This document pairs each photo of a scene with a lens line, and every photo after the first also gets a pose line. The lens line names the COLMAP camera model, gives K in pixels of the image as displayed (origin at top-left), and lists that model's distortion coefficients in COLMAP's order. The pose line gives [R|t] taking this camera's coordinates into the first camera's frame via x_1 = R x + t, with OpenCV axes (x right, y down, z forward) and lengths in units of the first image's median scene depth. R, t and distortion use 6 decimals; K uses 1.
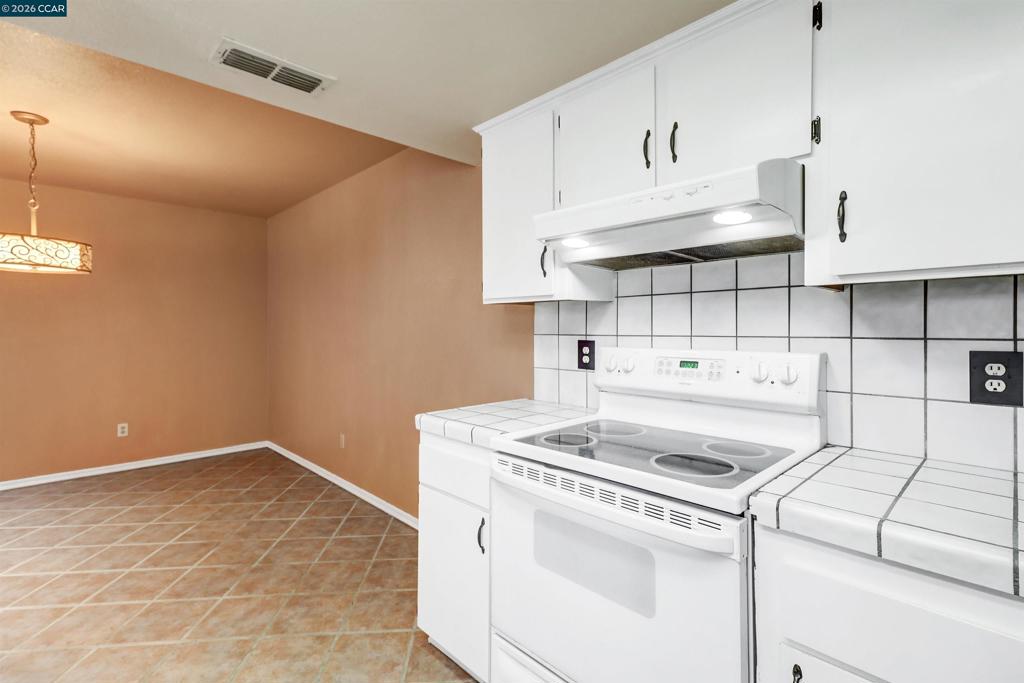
lens RADIAL K [[474.4, 0, 515.1], [0, 474.4, 328.3], [0, 0, 1]] dist [0.017605, 0.000006]
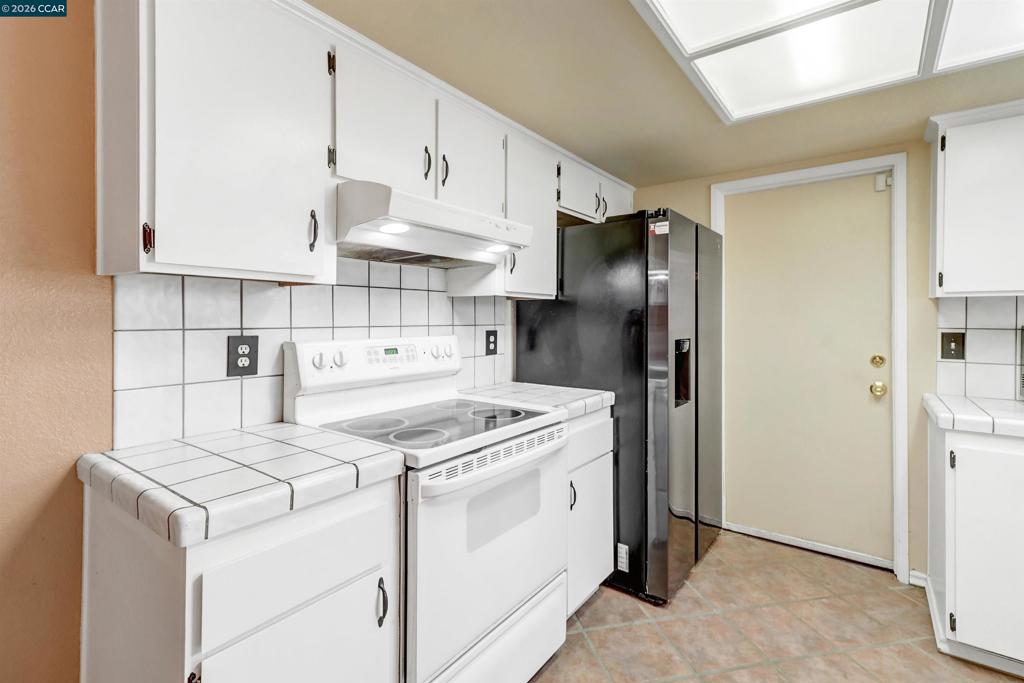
lens RADIAL K [[479.7, 0, 515.1], [0, 479.7, 316.2], [0, 0, 1]] dist [0.003726, 0.000672]
pose [[-0.161562, 0.005736, 0.986846, -0.823149], [-0.003358, 0.999974, -0.006362, -0.001770], [-0.986857, -0.004342, -0.161538, 0.901003]]
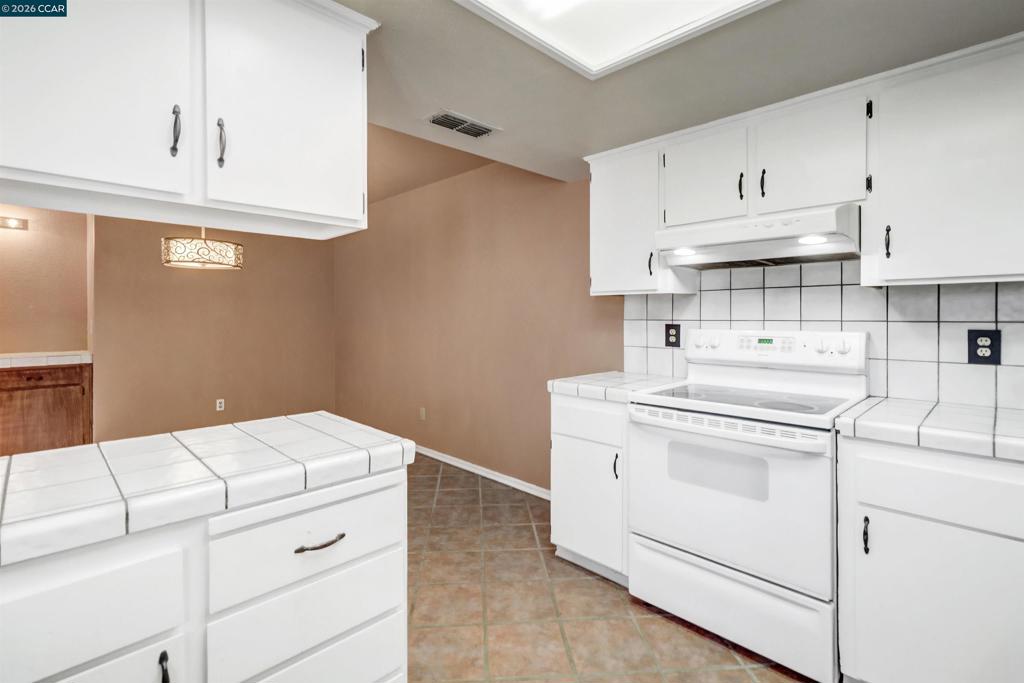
lens RADIAL K [[479.7, 0, 515.1], [0, 479.7, 316.2], [0, 0, 1]] dist [0.003726, 0.000672]
pose [[0.999936, 0.000869, 0.011295, -0.370028], [-0.000881, 0.999999, 0.001025, 0.003532], [-0.011294, -0.001035, 0.999936, -0.370767]]
